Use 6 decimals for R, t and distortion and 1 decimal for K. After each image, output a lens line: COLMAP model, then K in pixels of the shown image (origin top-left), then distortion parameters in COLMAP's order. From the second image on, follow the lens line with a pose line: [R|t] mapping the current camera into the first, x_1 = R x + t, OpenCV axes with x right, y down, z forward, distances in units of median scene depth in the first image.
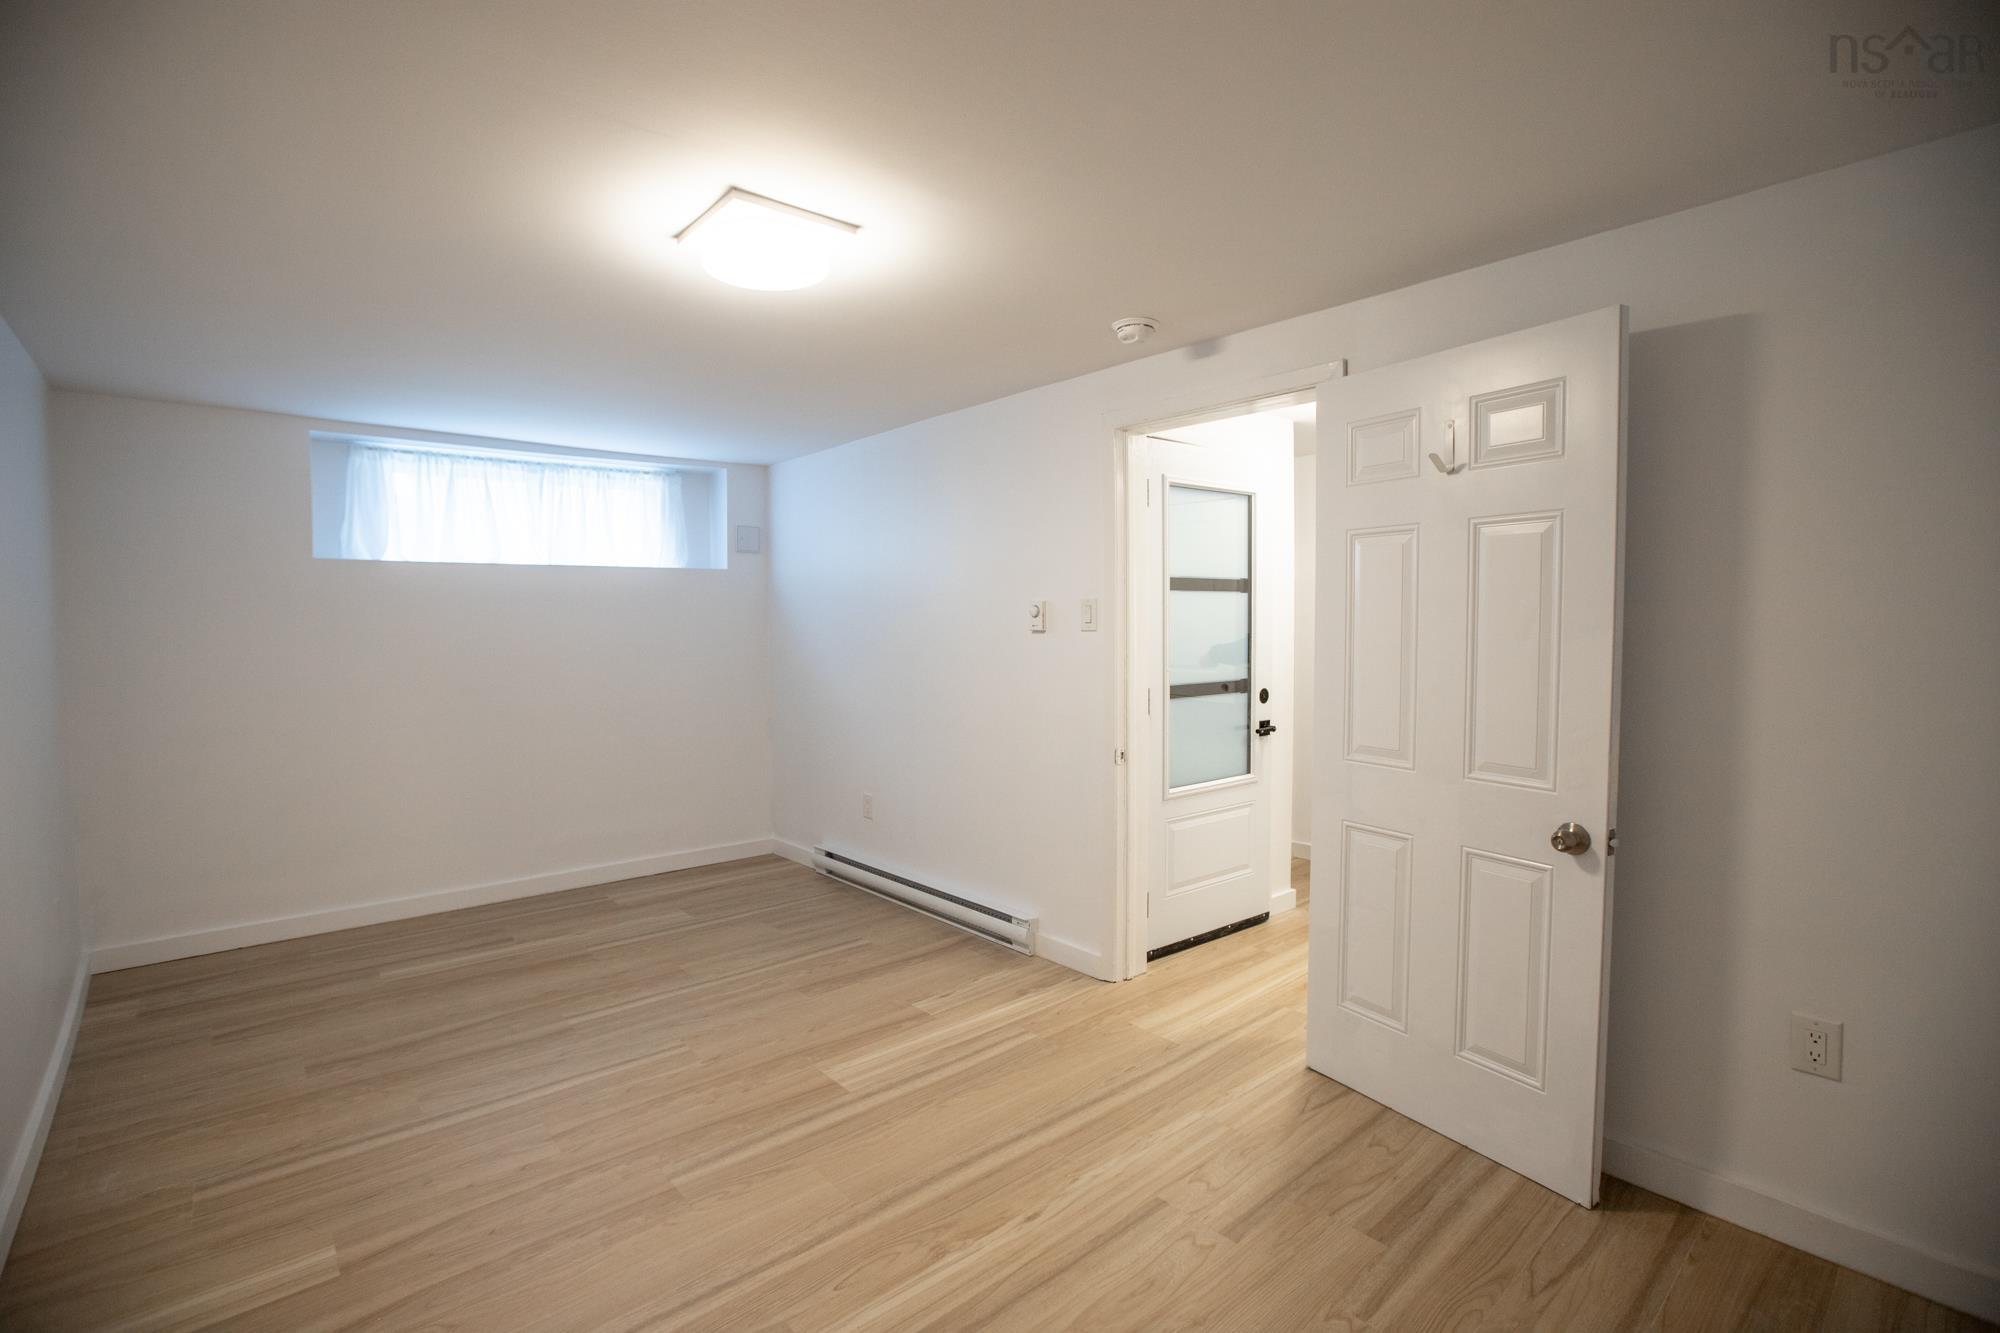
lens RADIAL K [[912.6, 0, 990.9], [0, 912.6, 661.8], [0, 0, 1]] dist [-0.052427, 0.015843]
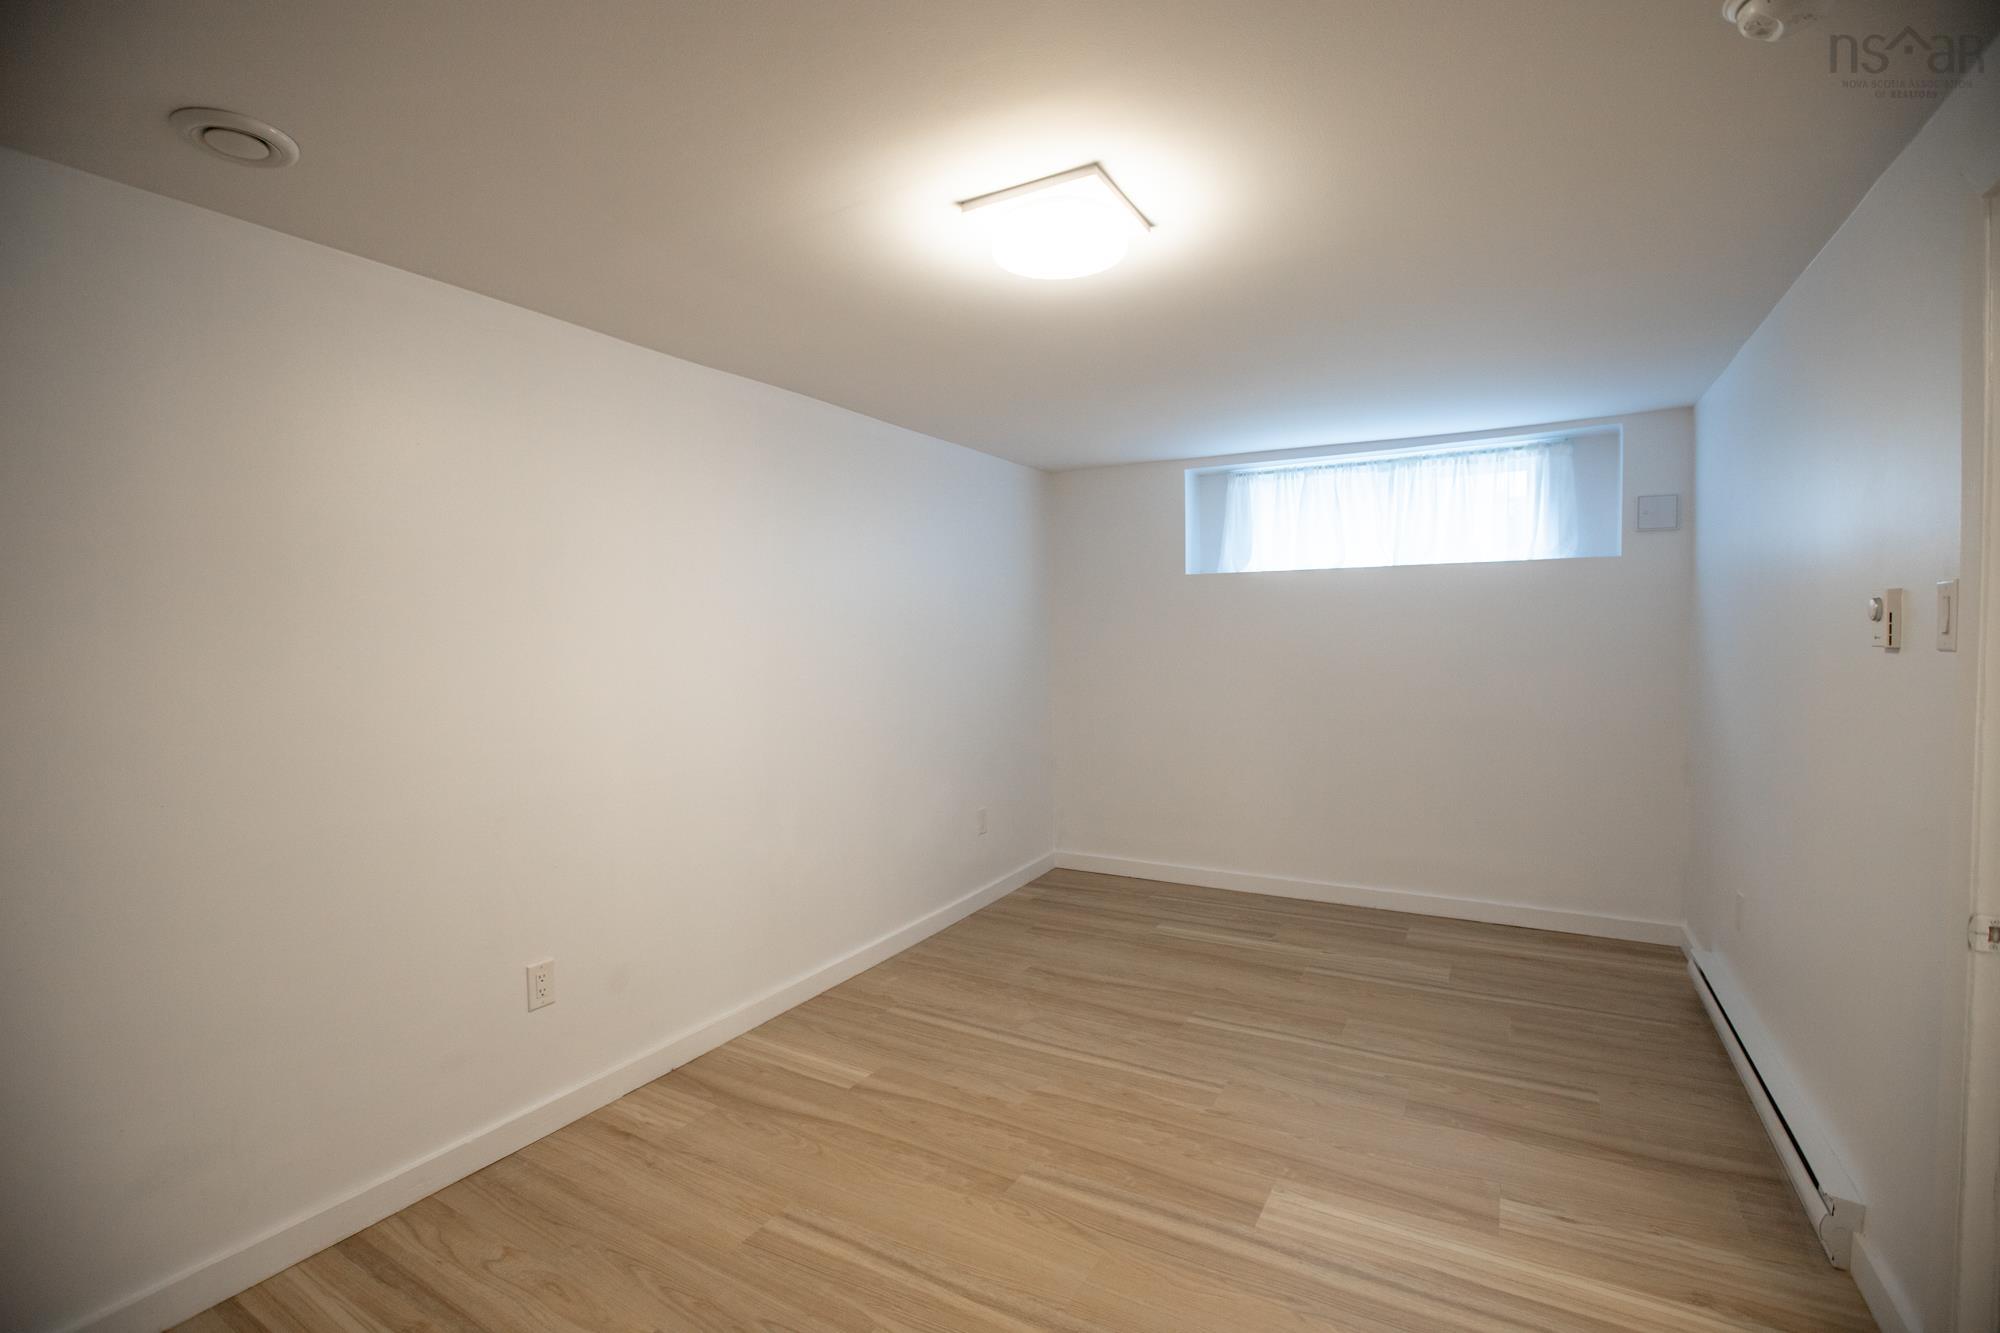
lens RADIAL K [[912.6, 0, 982.3], [0, 912.6, 661.9], [0, 0, 1]] dist [-0.052427, 0.015843]
pose [[0.315149, 0.035456, -0.948380, 0.361832], [-0.031791, 0.999135, 0.026790, -0.023610], [0.948510, 0.021707, 0.316004, 0.375453]]
